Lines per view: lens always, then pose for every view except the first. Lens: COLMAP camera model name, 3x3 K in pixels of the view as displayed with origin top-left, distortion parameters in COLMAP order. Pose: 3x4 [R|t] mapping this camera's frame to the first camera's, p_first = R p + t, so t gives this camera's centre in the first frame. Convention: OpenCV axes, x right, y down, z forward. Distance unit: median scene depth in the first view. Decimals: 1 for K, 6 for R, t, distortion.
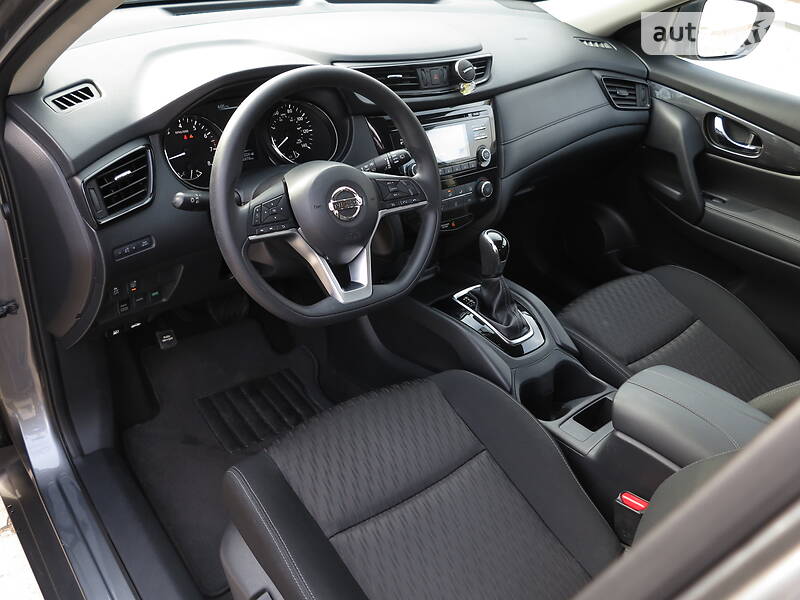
lens RADIAL K [[663.0, 0, 402.8], [0, 663.0, 298.8], [0, 0, 1]] dist [-0.035150, 0.006234]
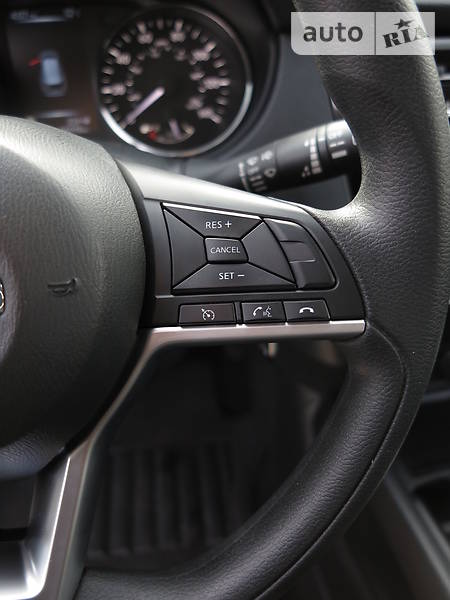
lens RADIAL K [[497.3, 0, 221.6], [0, 497.3, 300.9], [0, 0, 1]] dist [-0.035150, 0.006234]
pose [[0.854260, 0.214597, -0.473485, 0.061091], [-0.189527, 0.976696, 0.100721, -0.132989], [0.484065, 0.003696, 0.875024, 0.671048]]
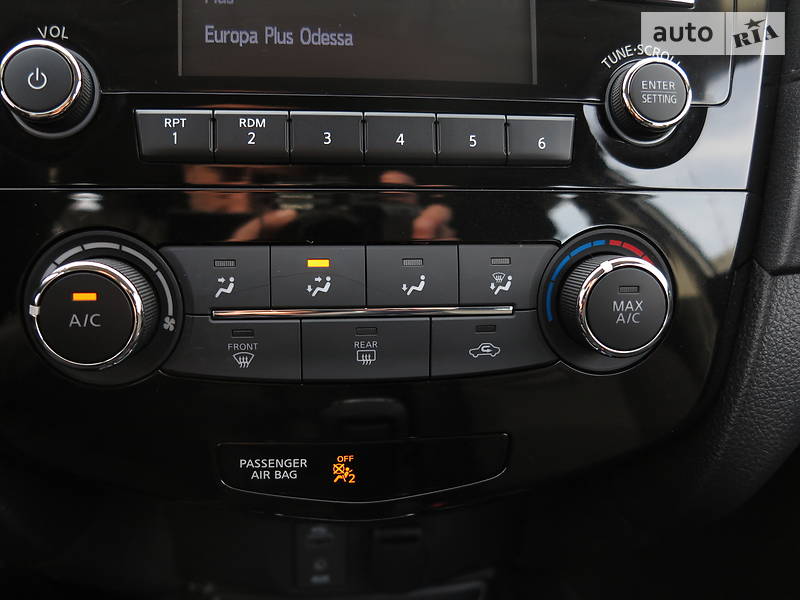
lens RADIAL K [[663.0, 0, 400.7], [0, 663.0, 299.9], [0, 0, 1]] dist [-0.035150, 0.006234]
pose [[0.829095, 0.162736, -0.534900, 0.176693], [-0.258921, 0.959688, -0.109354, -0.145623], [0.495542, 0.229162, 0.837809, 0.899594]]
